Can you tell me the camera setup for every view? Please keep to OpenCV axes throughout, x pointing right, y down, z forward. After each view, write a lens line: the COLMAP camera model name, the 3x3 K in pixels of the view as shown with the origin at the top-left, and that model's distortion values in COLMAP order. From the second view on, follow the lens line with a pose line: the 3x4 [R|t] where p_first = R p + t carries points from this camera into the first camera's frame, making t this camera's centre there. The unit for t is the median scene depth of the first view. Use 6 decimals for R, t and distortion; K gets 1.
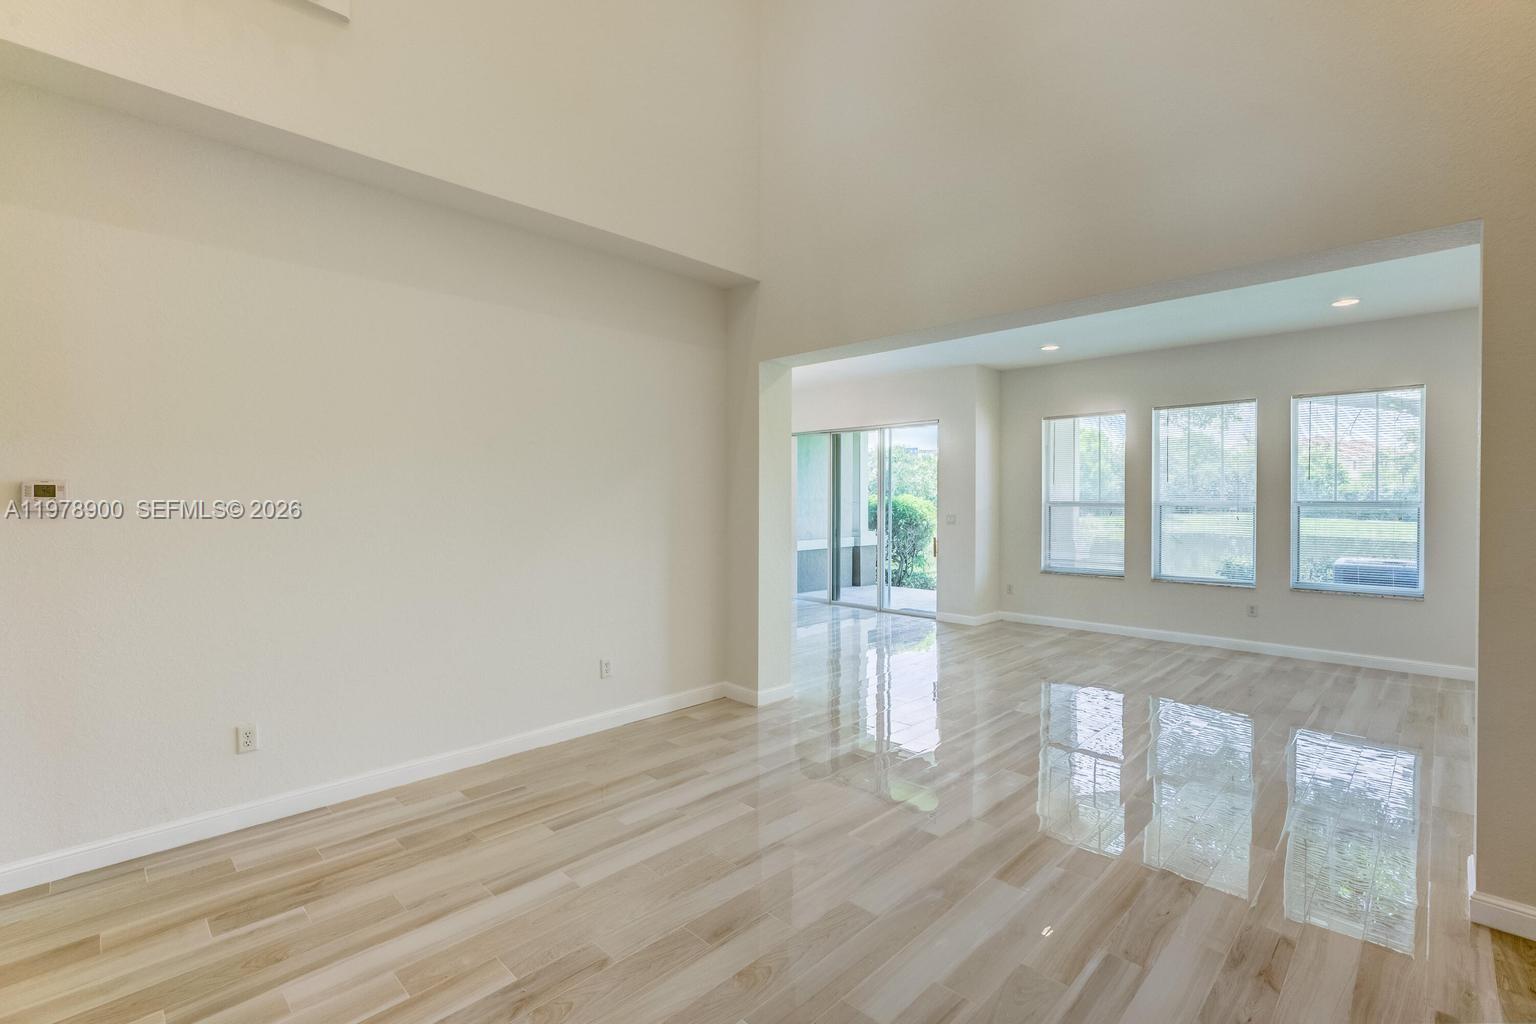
lens RADIAL K [[691.3, 0, 768.0], [0, 691.3, 512.0], [0, 0, 1]] dist [-0.008936, 0.000530]
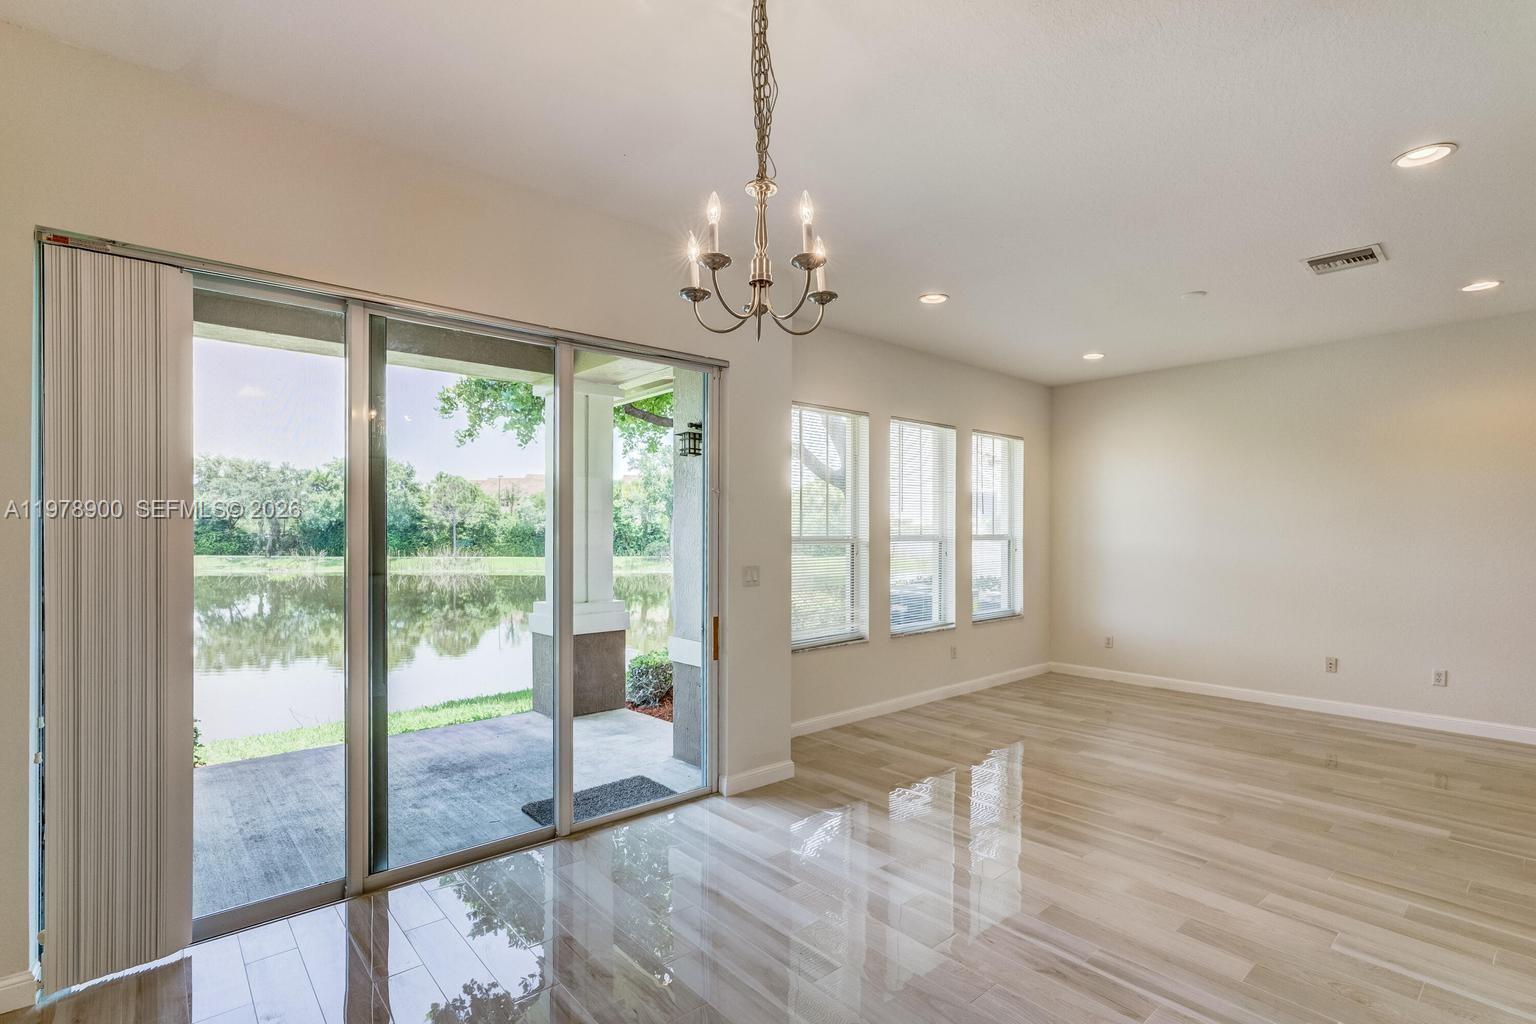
lens RADIAL K [[716.1, 0, 792.6], [0, 716.1, 538.9], [0, 0, 1]] dist [0.001101, 0.000255]
pose [[0.055148, -0.006371, 0.998458, -0.263241], [0.015943, 0.999858, 0.005499, -0.018408], [-0.998351, 0.015615, 0.055242, 1.067189]]
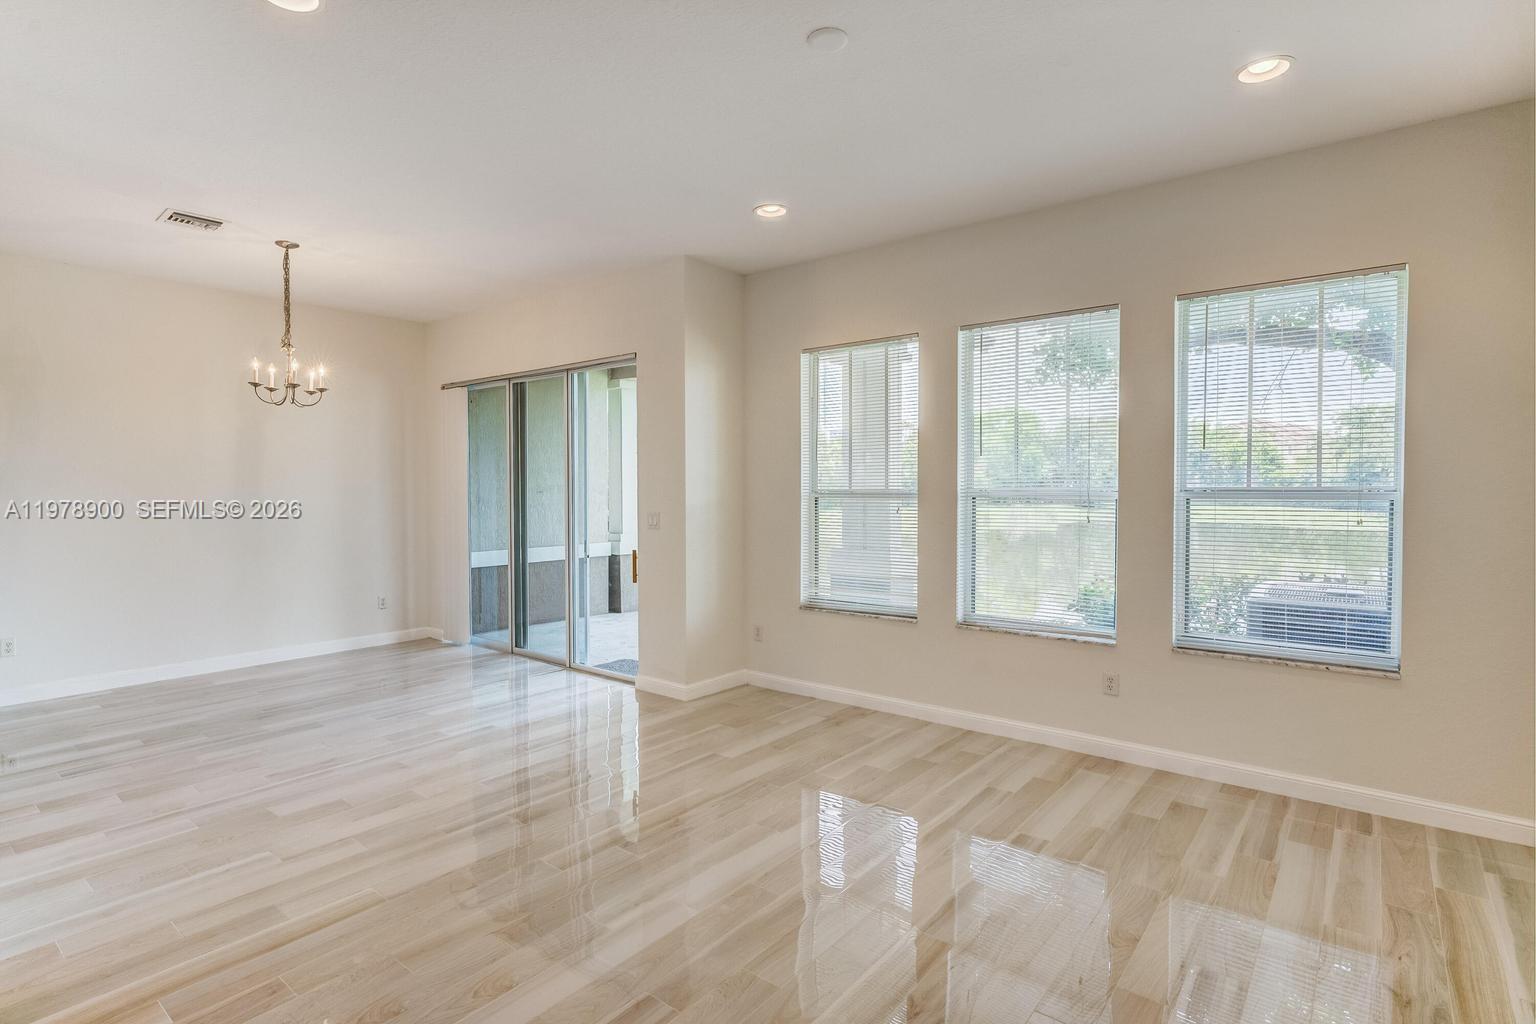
lens RADIAL K [[768.0, 0, 768.0], [0, 768.0, 512.0], [0, 0, 1]] dist [0.000578, -0.000035]
pose [[0.993946, -0.004848, 0.109761, 0.328452], [0.003313, 0.999894, 0.014165, -0.006070], [-0.109818, -0.013715, 0.993857, 0.376567]]
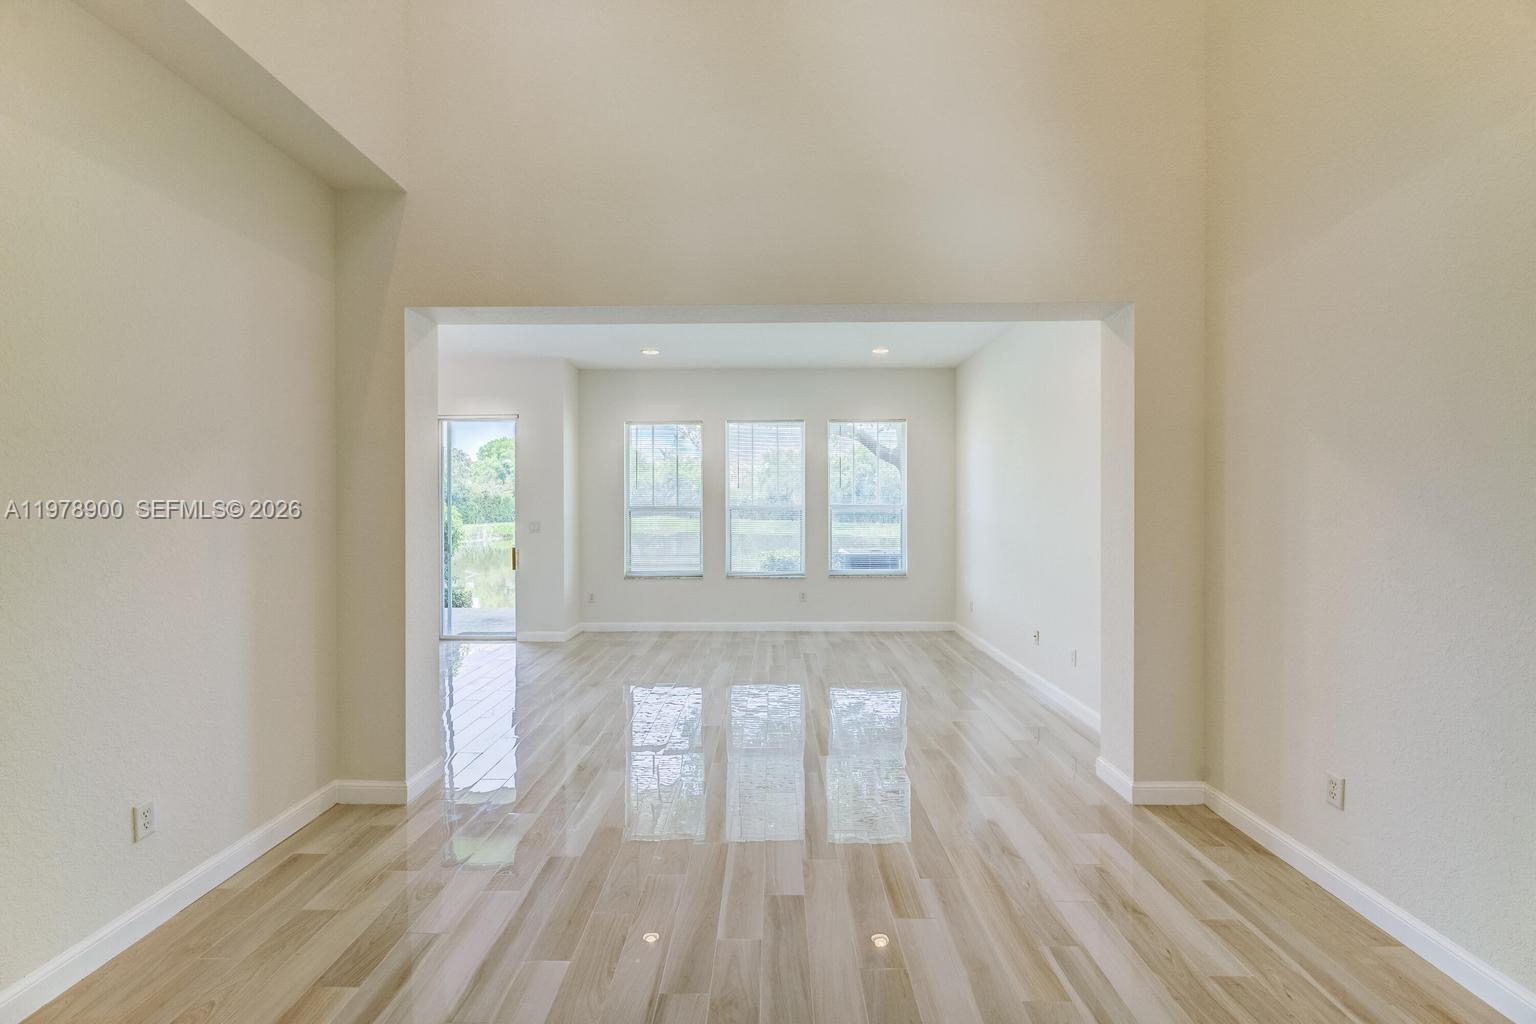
lens RADIAL K [[683.0, 0, 768.0], [0, 683.0, 512.0], [0, 0, 1]] dist [-0.015714, 0.000325]
pose [[0.714900, -0.011086, 0.699139, -0.155500], [0.016151, 0.999869, -0.000661, -0.003404], [-0.699040, 0.011764, 0.714986, 0.174977]]
